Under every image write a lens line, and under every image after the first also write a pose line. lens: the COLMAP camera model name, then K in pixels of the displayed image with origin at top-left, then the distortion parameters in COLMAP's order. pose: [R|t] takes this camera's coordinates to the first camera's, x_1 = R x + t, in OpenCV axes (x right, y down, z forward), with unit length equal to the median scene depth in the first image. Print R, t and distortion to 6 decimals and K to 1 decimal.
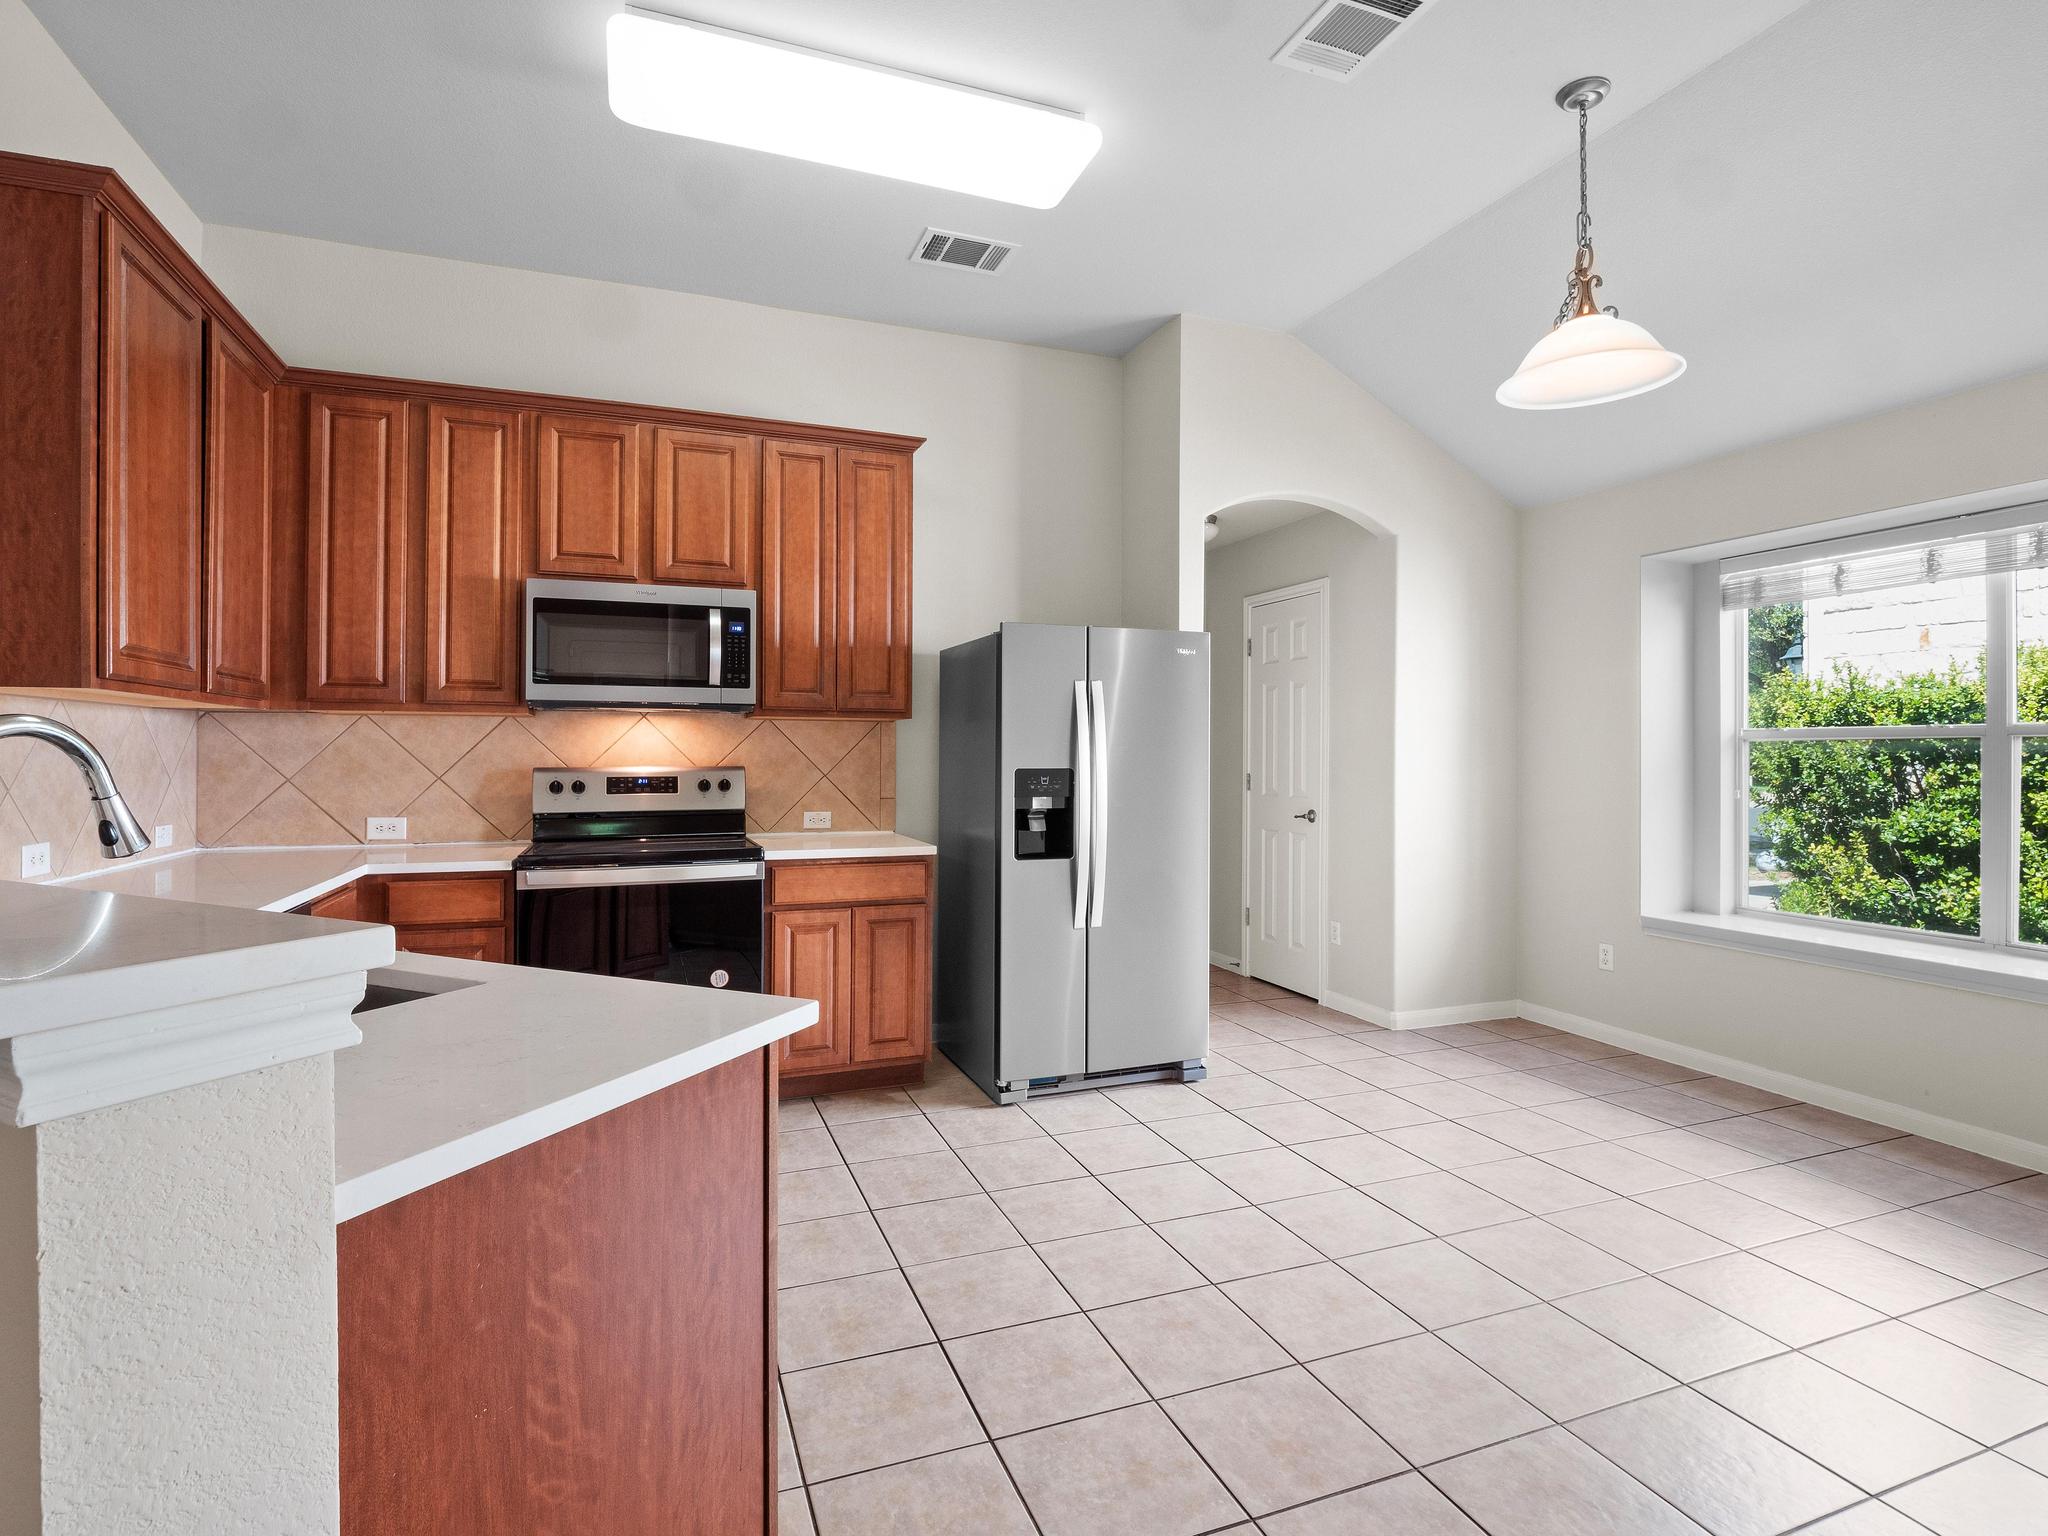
lens RADIAL K [[1017.0, 0, 1024.0], [0, 1017.0, 768.0], [0, 0, 1]] dist [-0.001671, -0.000398]
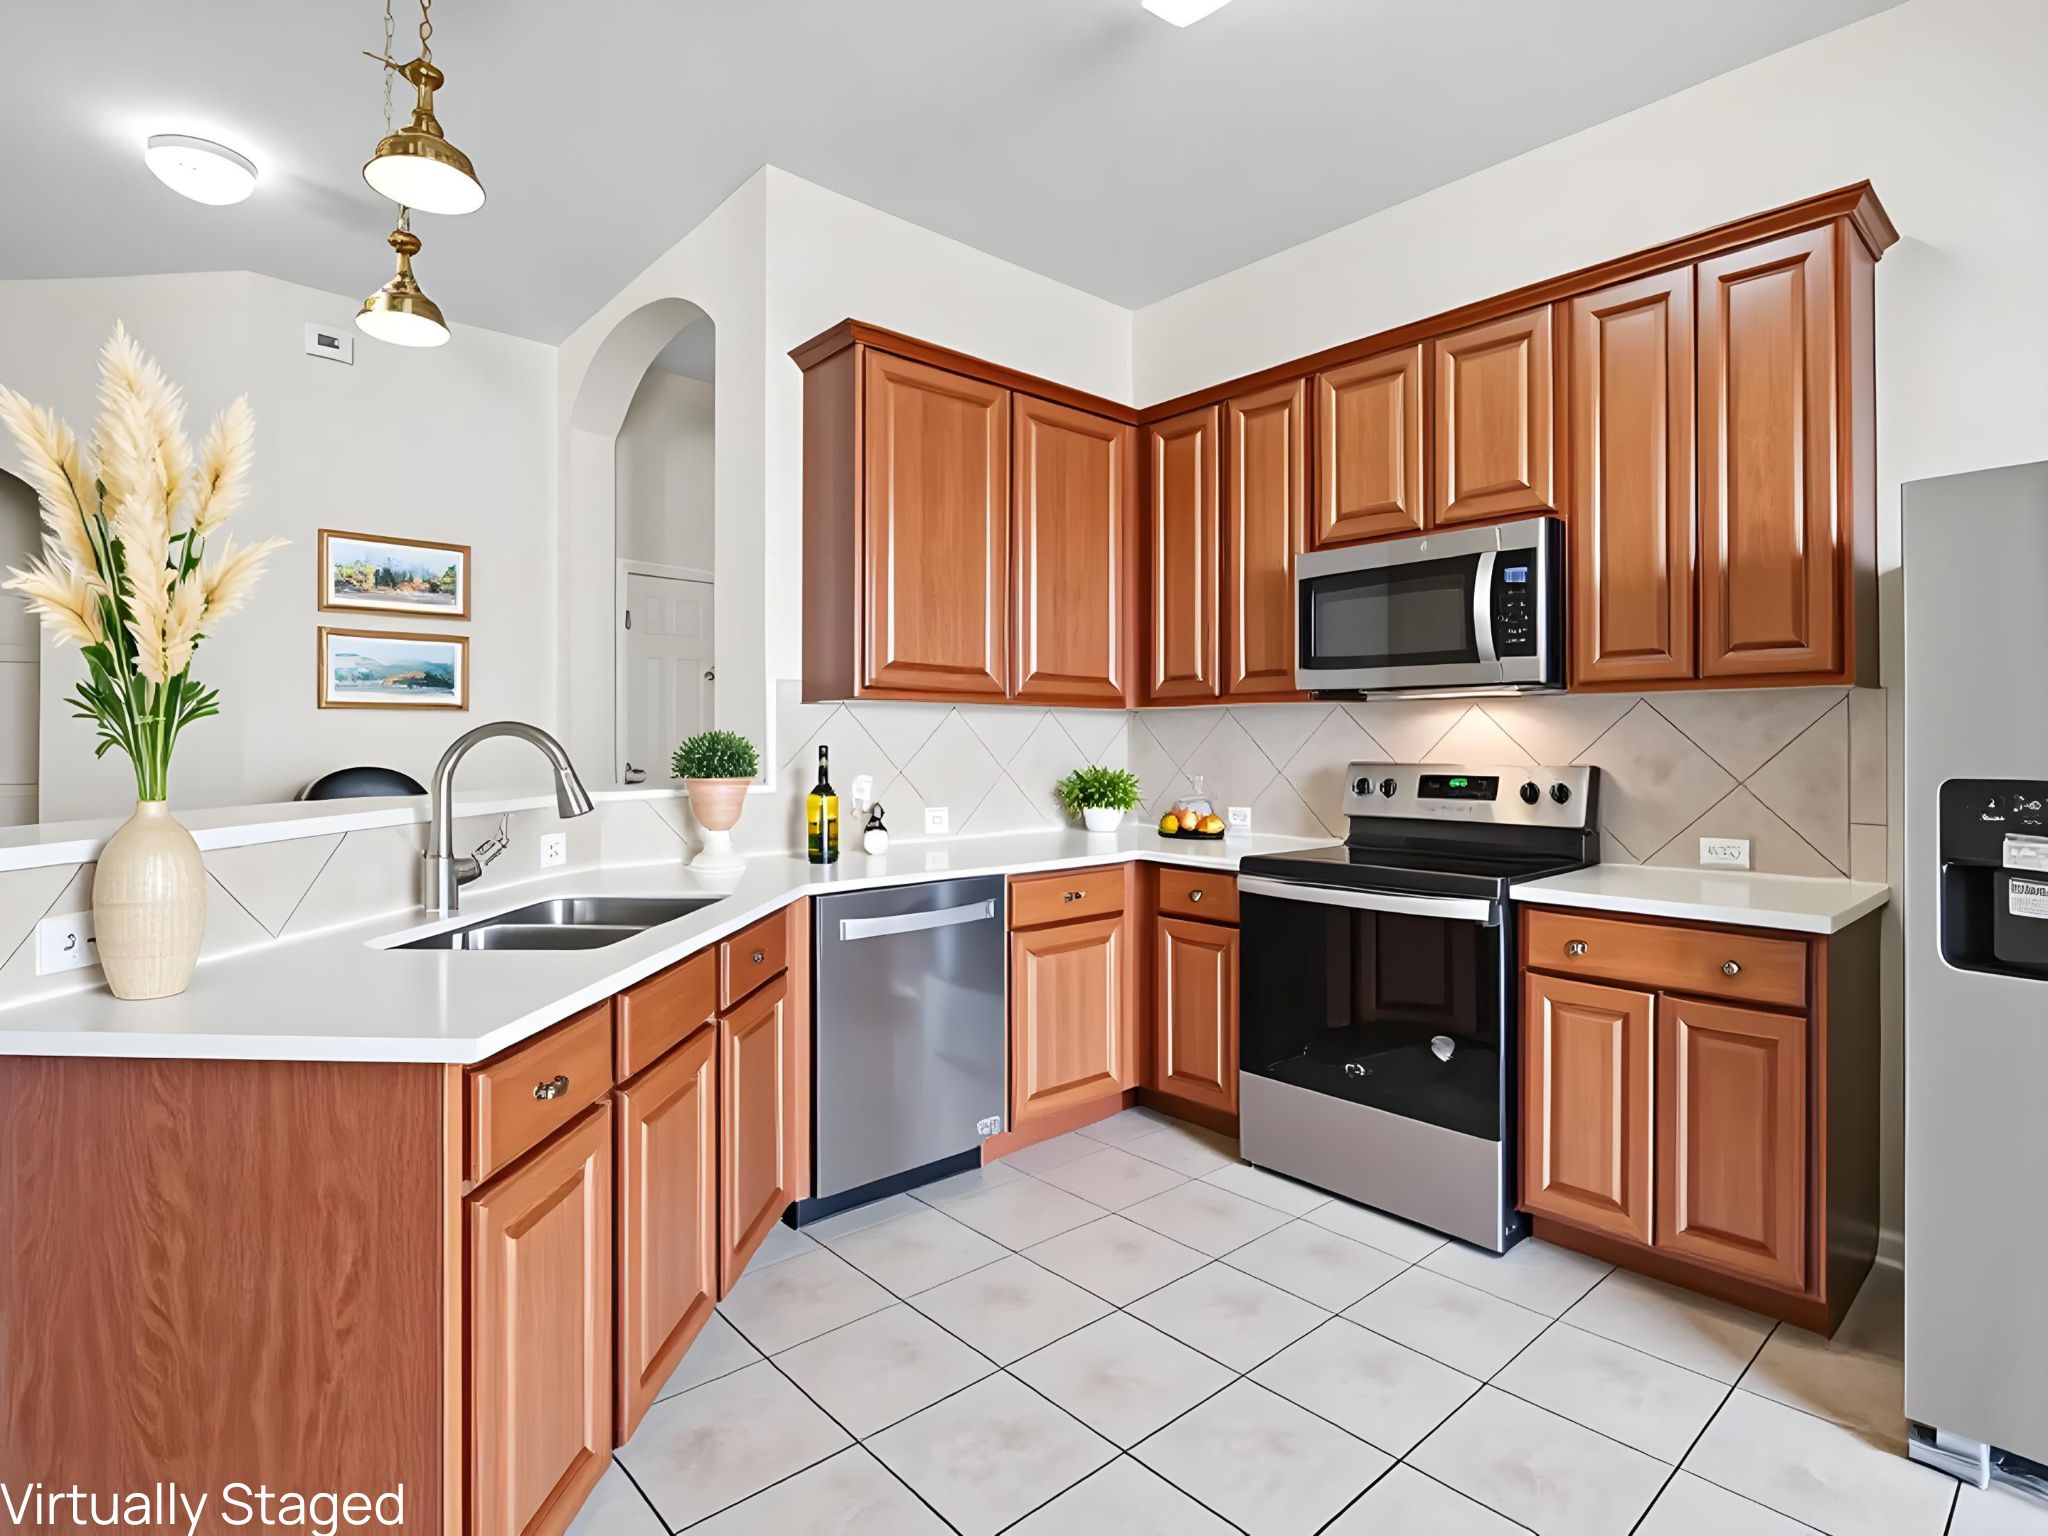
lens RADIAL K [[1033.8, 0, 1028.1], [0, 1033.8, 745.5], [0, 0, 1]] dist [-0.013106, -0.000444]
pose [[0.363743, -0.001734, -0.931498, 0.277458], [-0.015879, 0.999841, -0.008061, -0.004153], [0.931364, 0.017723, 0.363658, 0.408951]]
